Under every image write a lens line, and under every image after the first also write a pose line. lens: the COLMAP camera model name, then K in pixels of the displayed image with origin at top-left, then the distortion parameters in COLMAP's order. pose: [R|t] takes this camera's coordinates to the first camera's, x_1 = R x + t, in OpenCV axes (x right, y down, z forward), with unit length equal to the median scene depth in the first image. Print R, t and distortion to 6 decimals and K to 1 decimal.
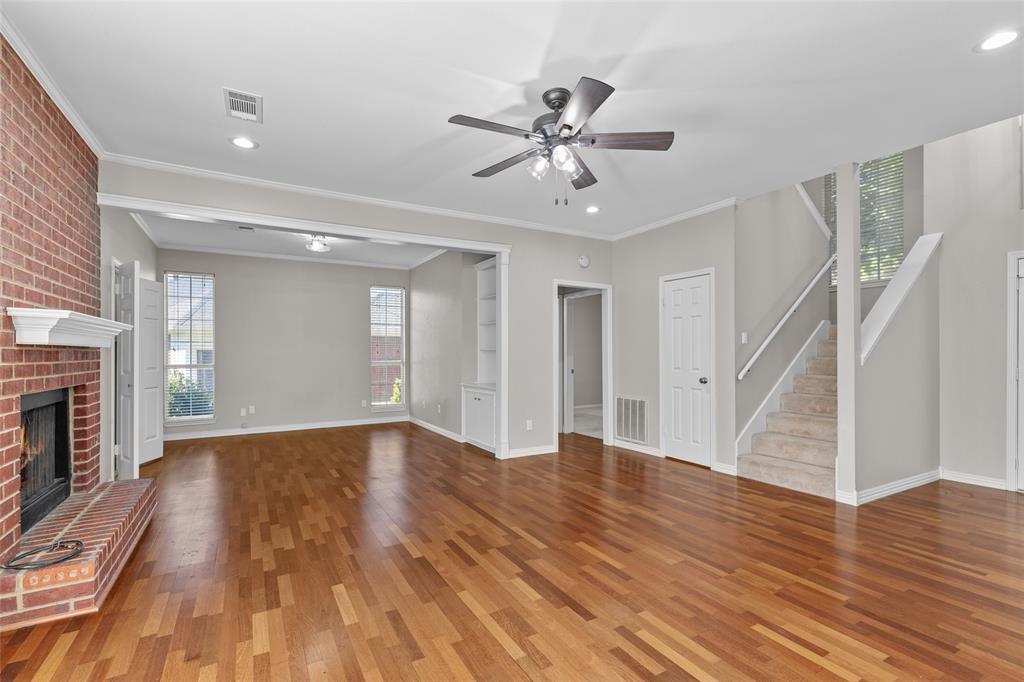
lens RADIAL K [[463.6, 0, 512.6], [0, 463.6, 349.1], [0, 0, 1]] dist [0.006828, 0.000074]
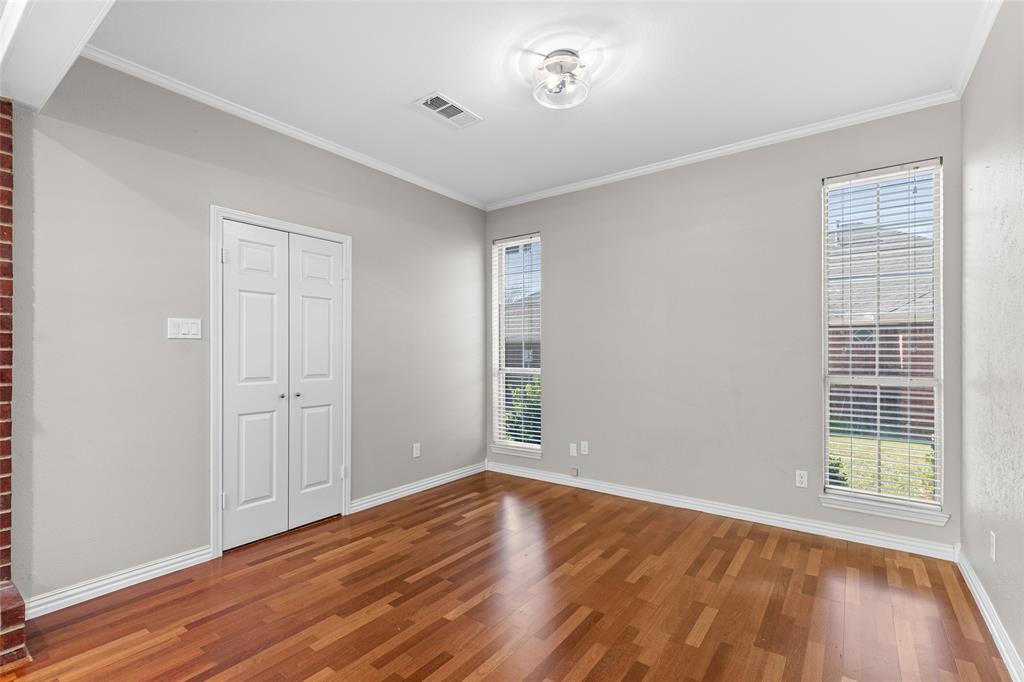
lens RADIAL K [[463.6, 0, 512.6], [0, 463.6, 349.1], [0, 0, 1]] dist [0.006828, 0.000074]
pose [[0.401097, -0.002148, -0.916033, -0.118481], [0.007393, 0.999972, 0.000892, 0.007222], [0.916006, -0.007130, 0.401102, 1.471307]]
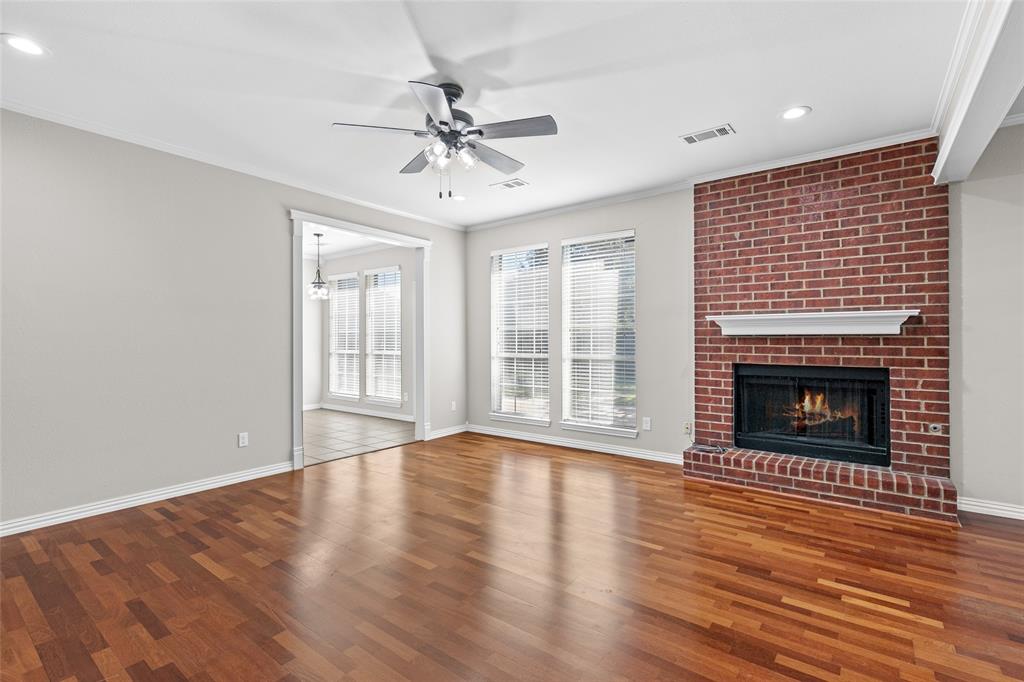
lens RADIAL K [[465.4, 0, 519.4], [0, 465.4, 337.8], [0, 0, 1]] dist [0.003968, 0.000231]
pose [[-0.920602, 0.002749, -0.390492, 0.297242], [0.006454, 0.999946, -0.008176, 0.007840], [0.390448, -0.010047, -0.920570, 1.679540]]
